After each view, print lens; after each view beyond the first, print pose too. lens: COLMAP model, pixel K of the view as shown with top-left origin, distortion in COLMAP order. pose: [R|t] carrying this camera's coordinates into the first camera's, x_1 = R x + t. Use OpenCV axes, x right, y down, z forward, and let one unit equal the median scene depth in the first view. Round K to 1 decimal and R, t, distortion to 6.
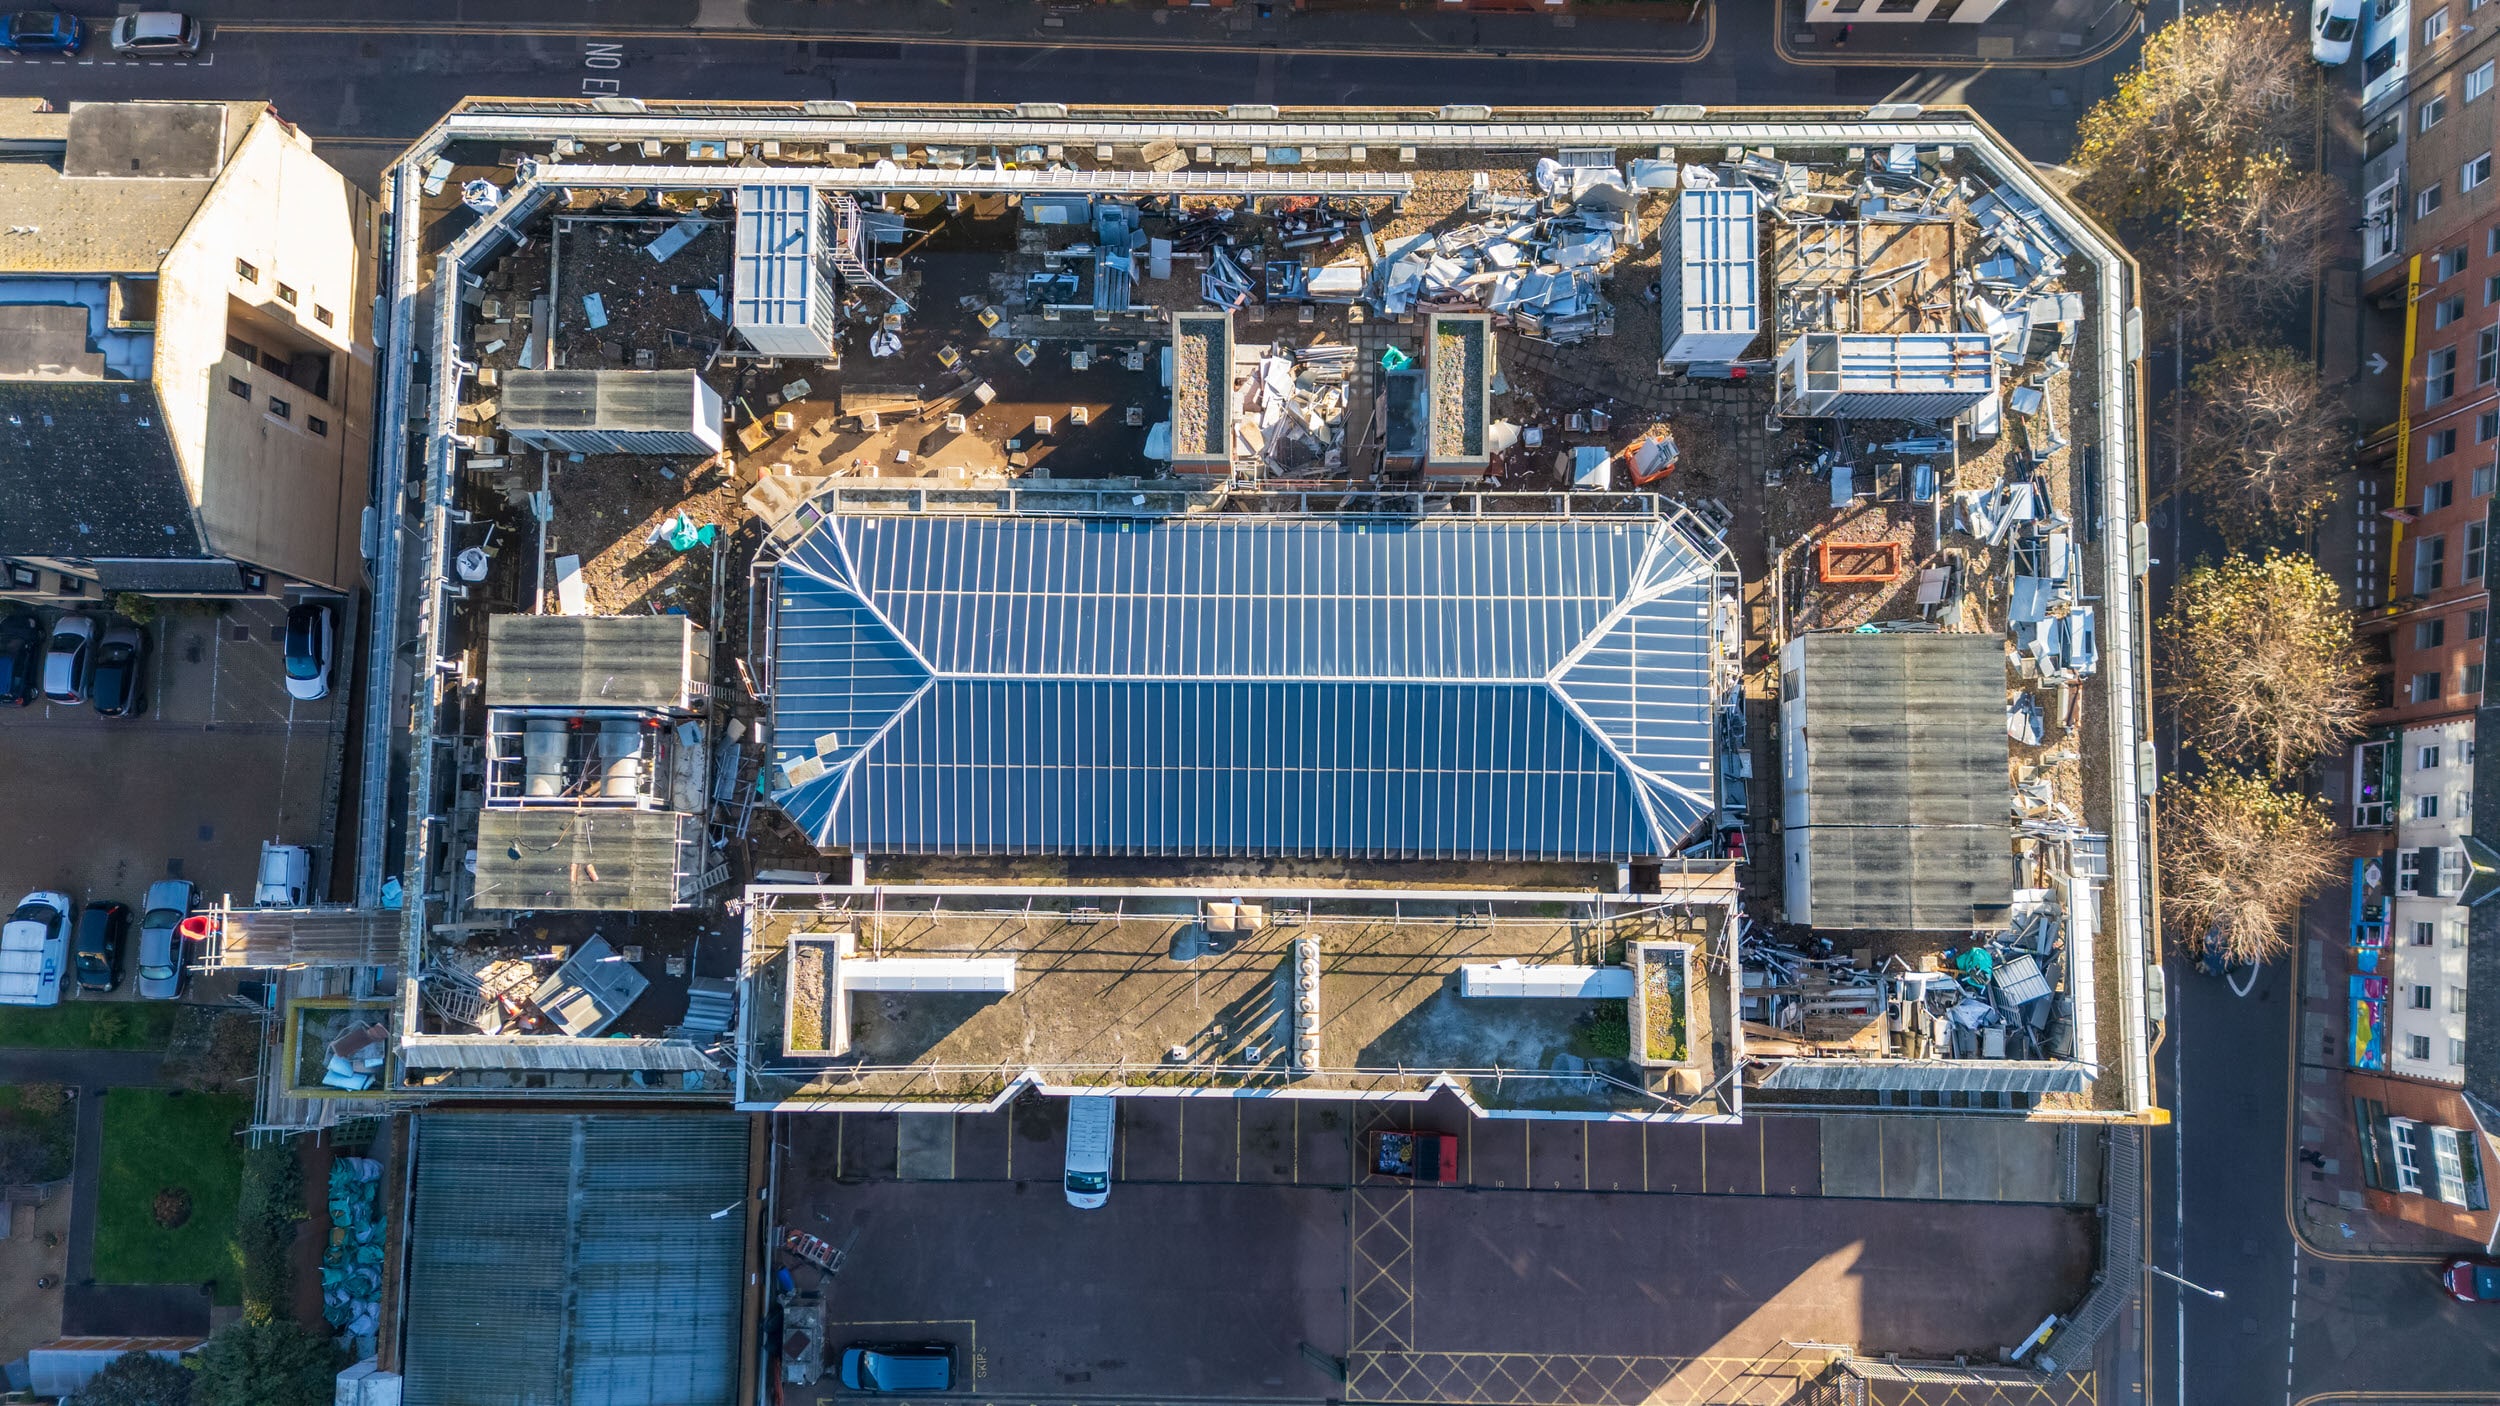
lens RADIAL K [[1825.8, 0, 1250.0], [0, 1825.8, 703.0], [0, 0, 1]] dist [0.097760, -0.102377]
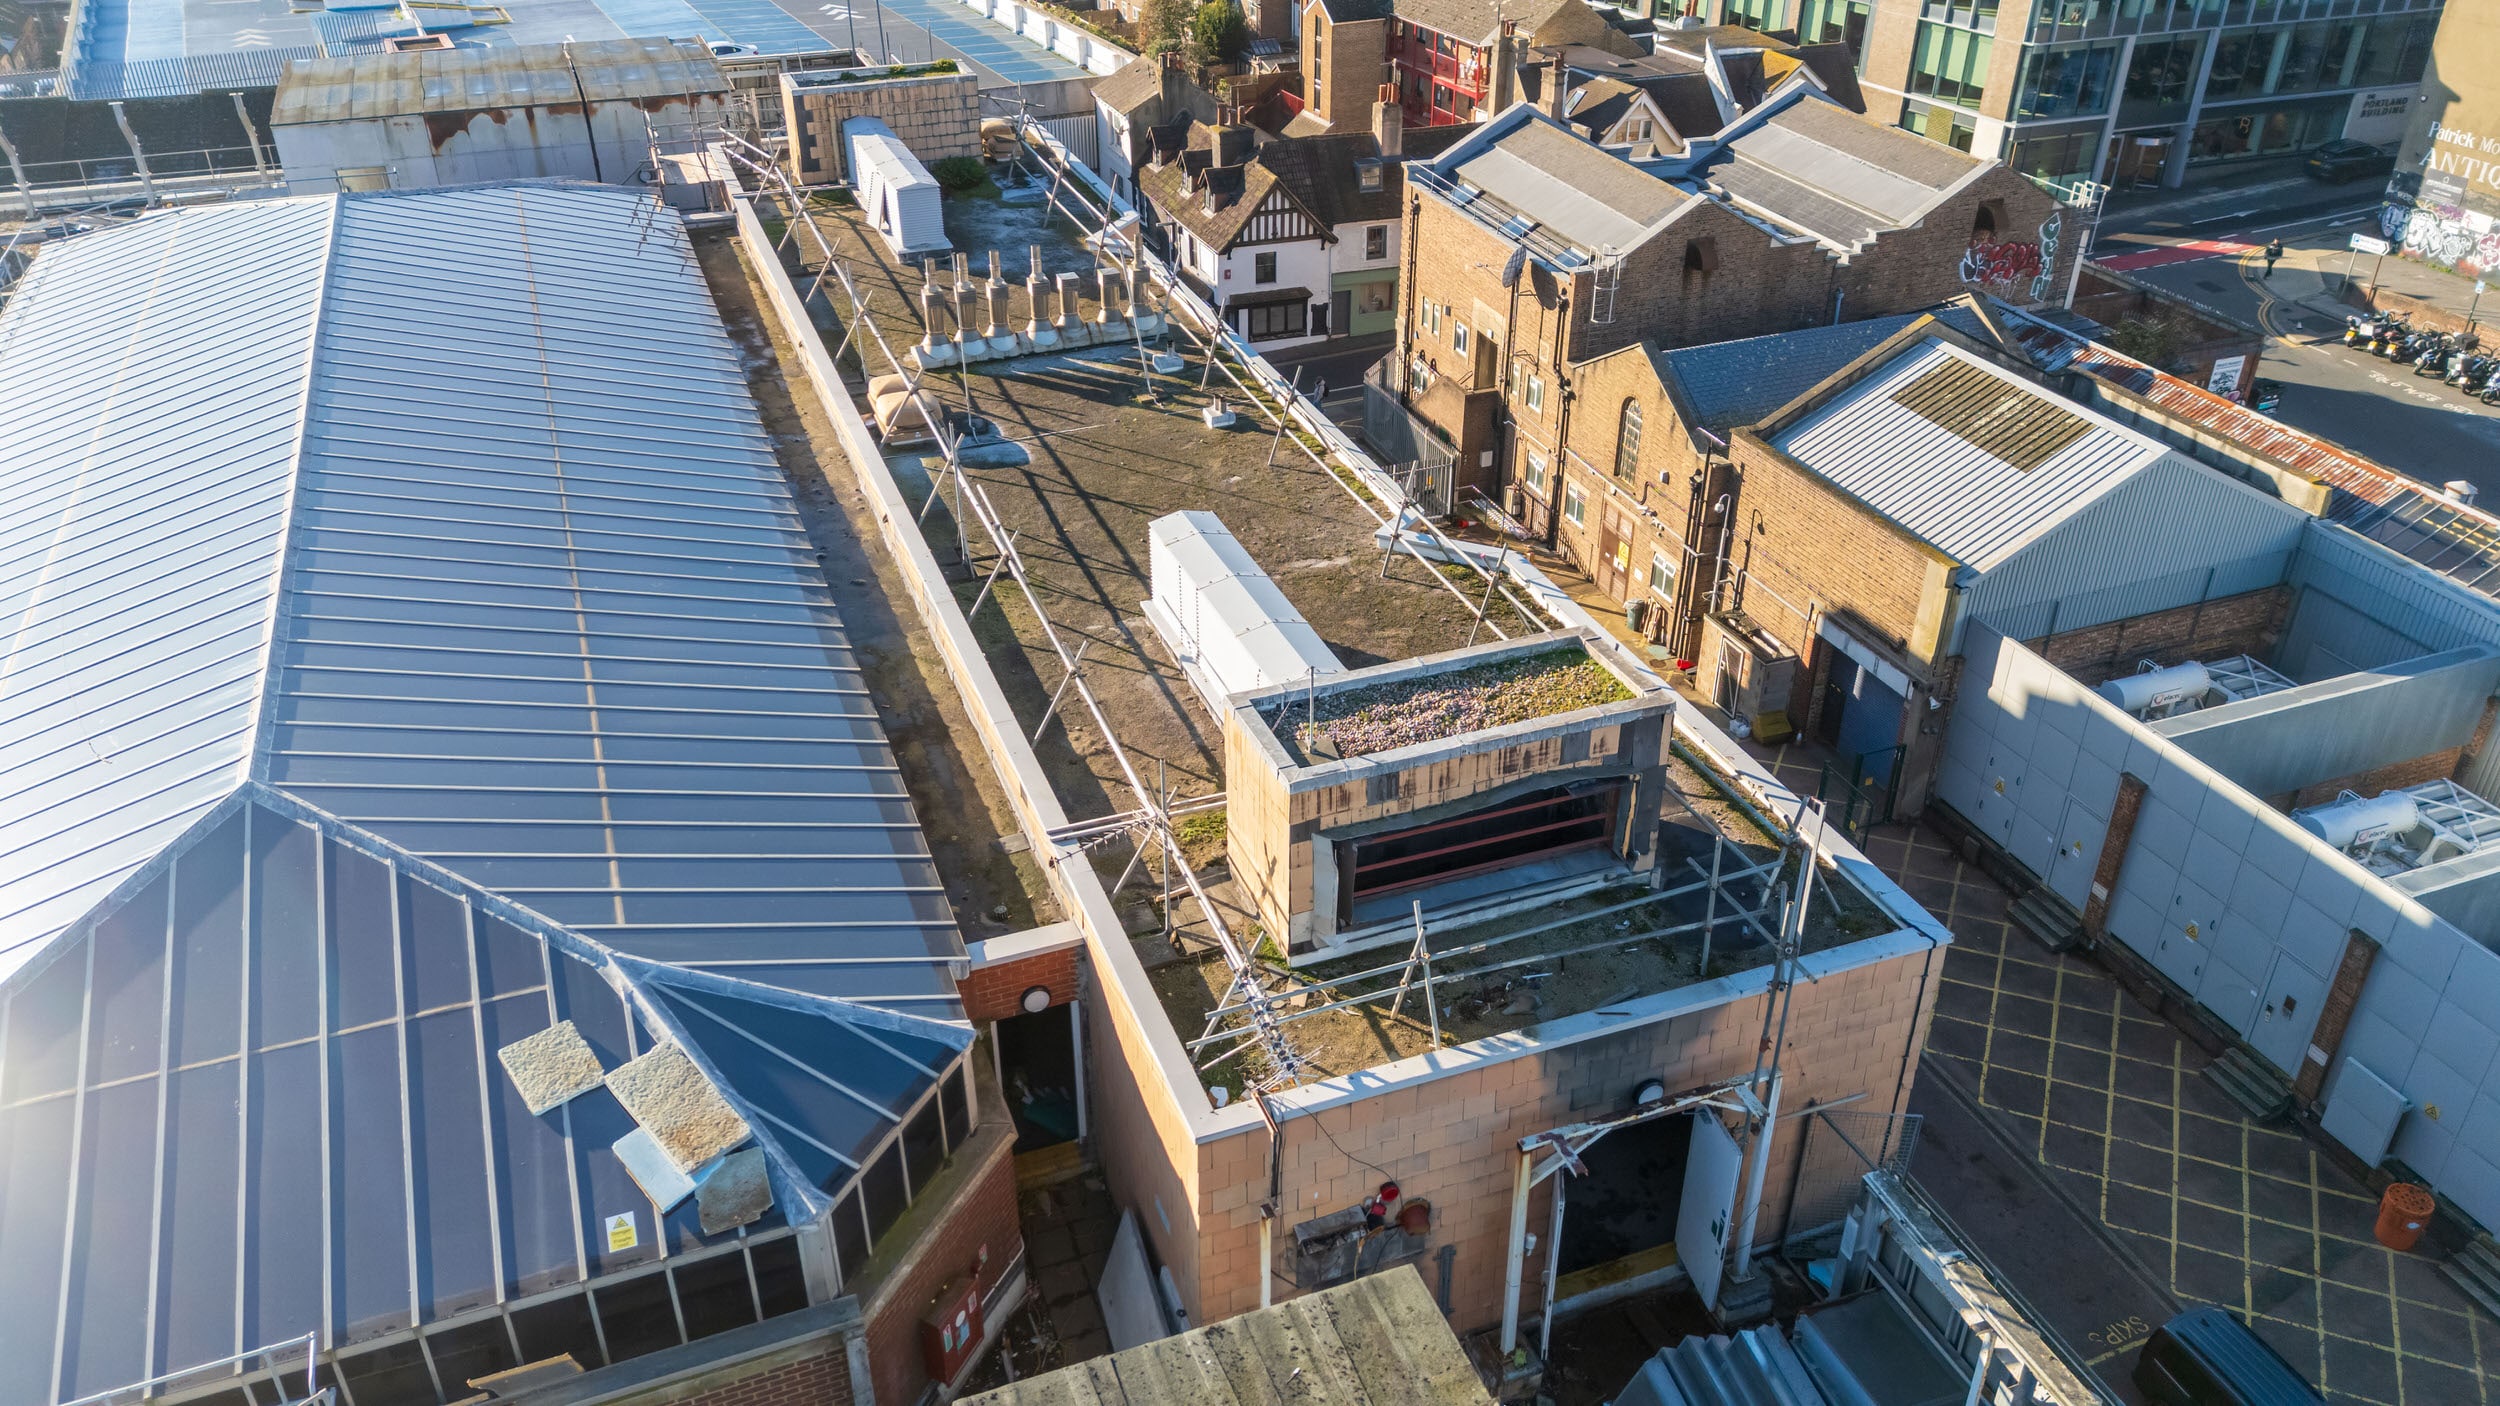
lens RADIAL K [[1825.8, 0, 1250.0], [0, 1825.8, 703.0], [0, 0, 1]] dist [0.097760, -0.102377]
pose [[-0.364461, -0.473220, 0.802017, -0.439149], [0.927481, -0.107376, 0.358120, 0.025610], [-0.083353, 0.874376, 0.478037, 0.829848]]
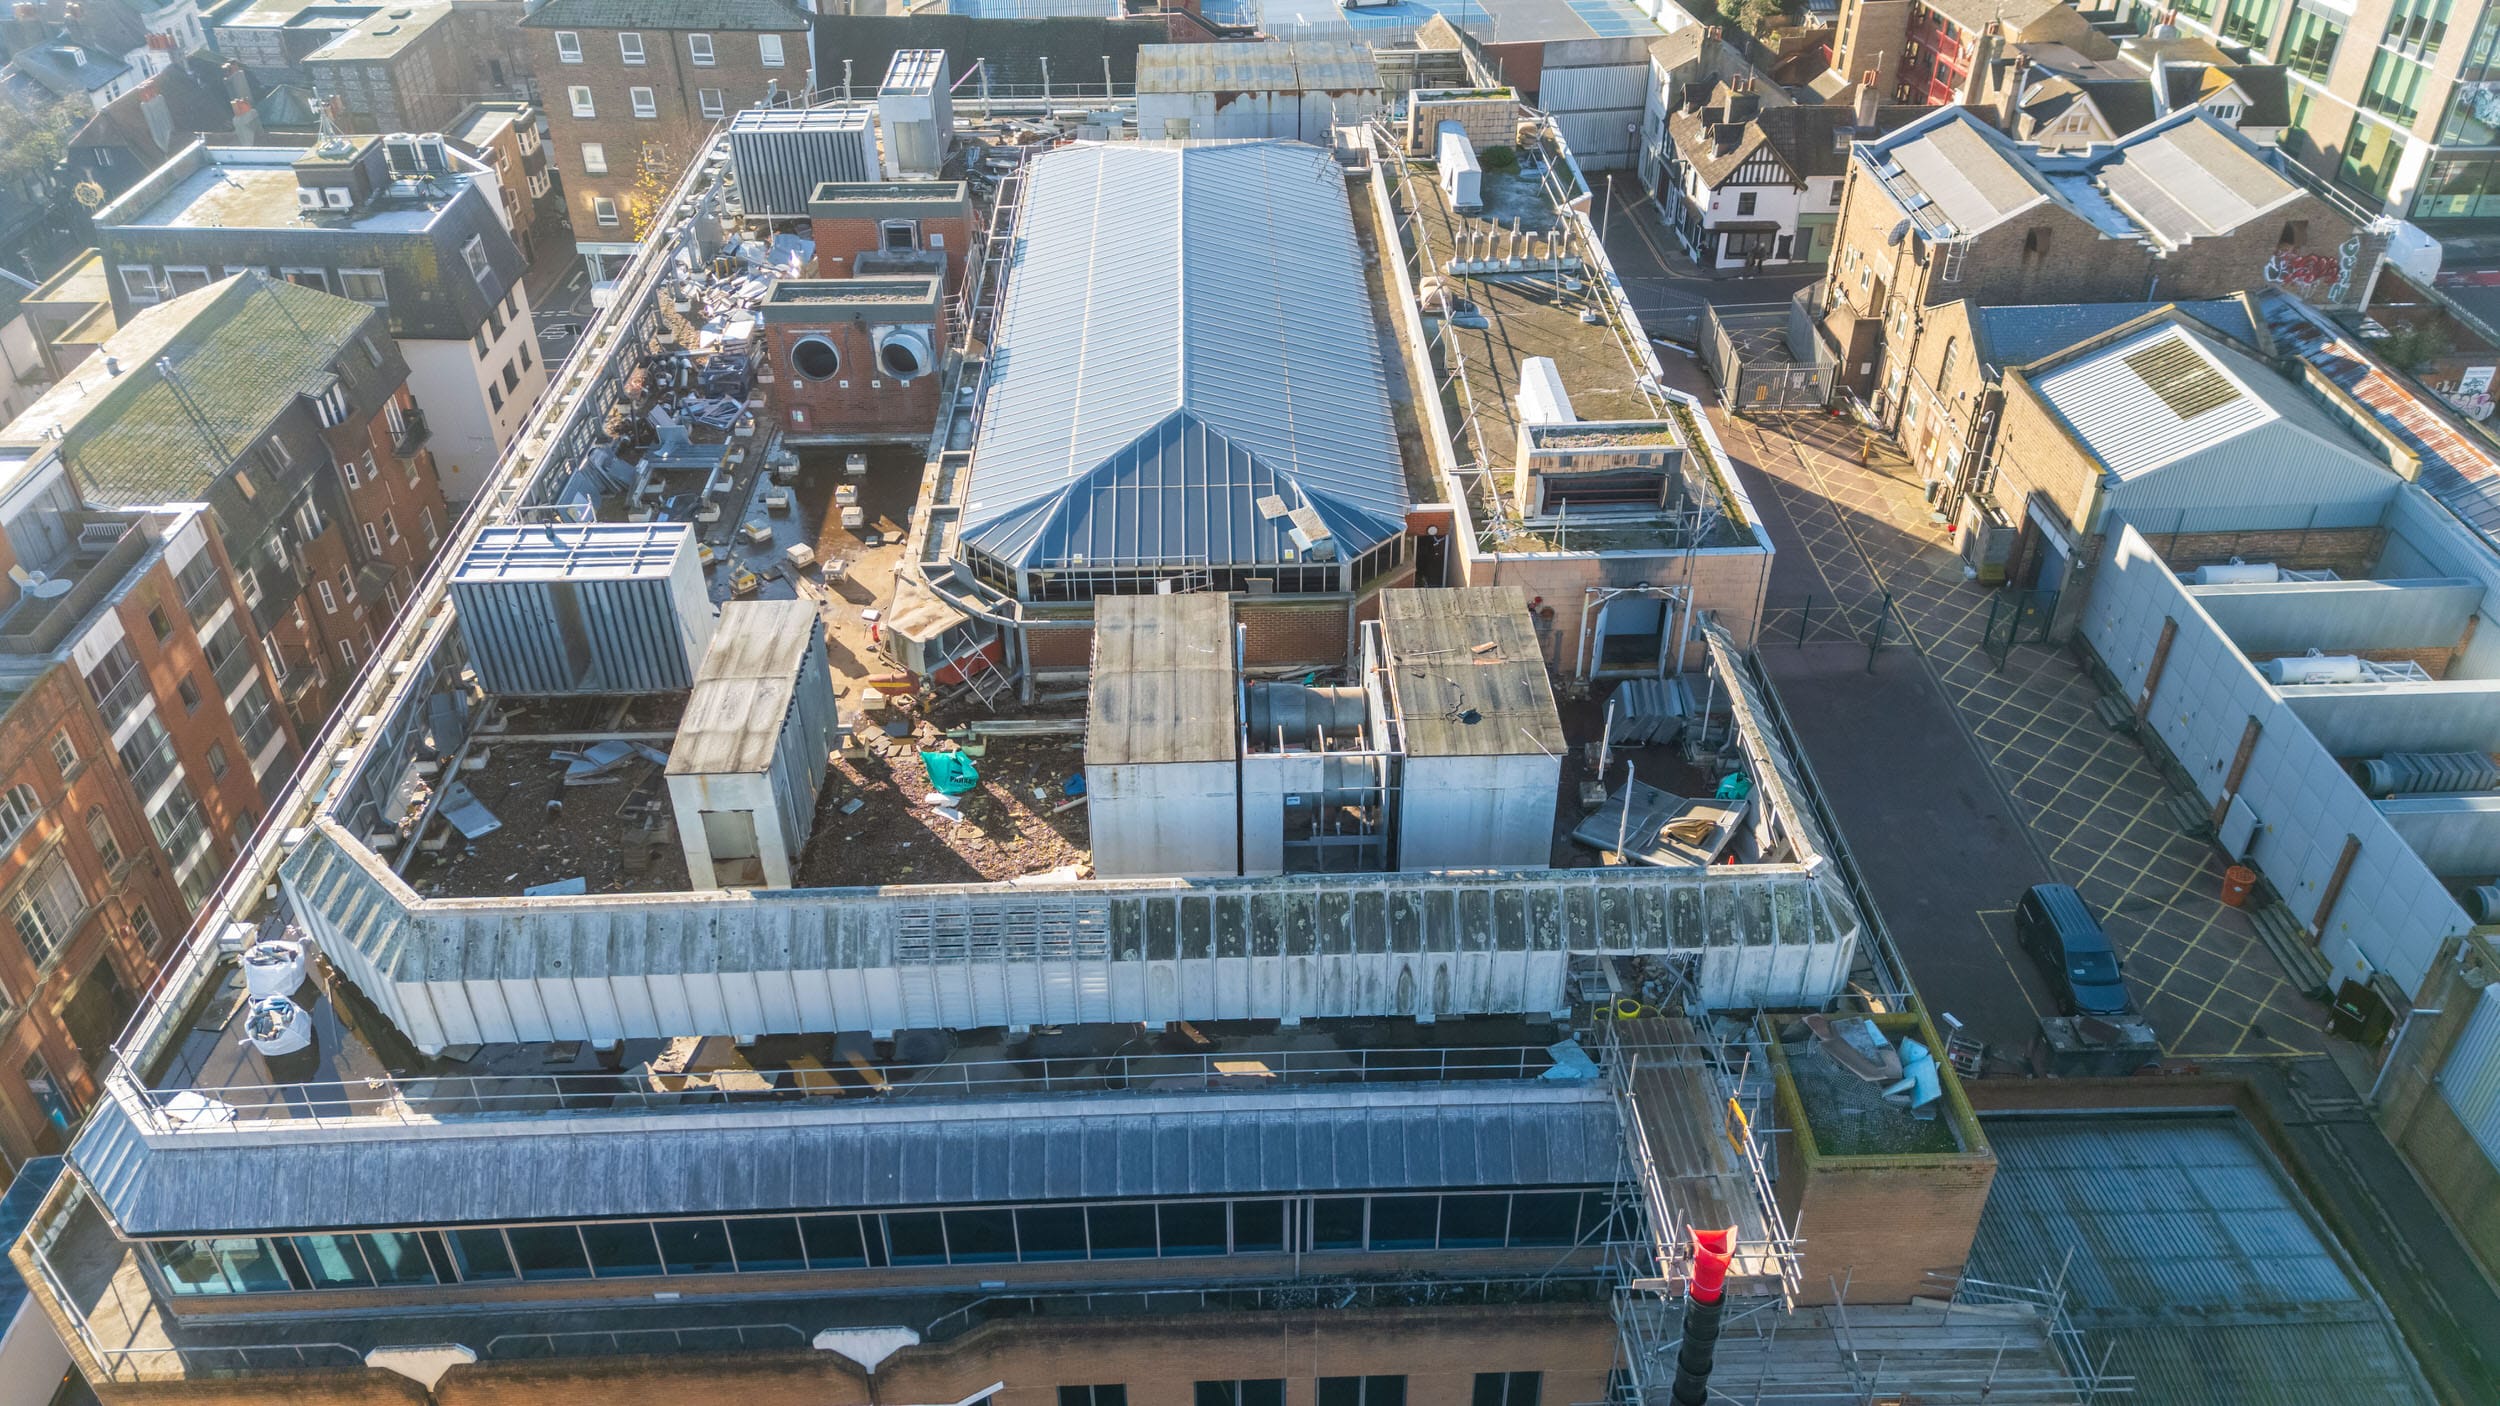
lens RADIAL K [[1825.8, 0, 1250.0], [0, 1825.8, 703.0], [0, 0, 1]] dist [0.097760, -0.102377]
pose [[-0.042191, -0.568373, 0.821689, -0.889221], [0.995203, 0.048751, 0.084822, -0.045807], [-0.088268, 0.821325, 0.563590, 0.643764]]
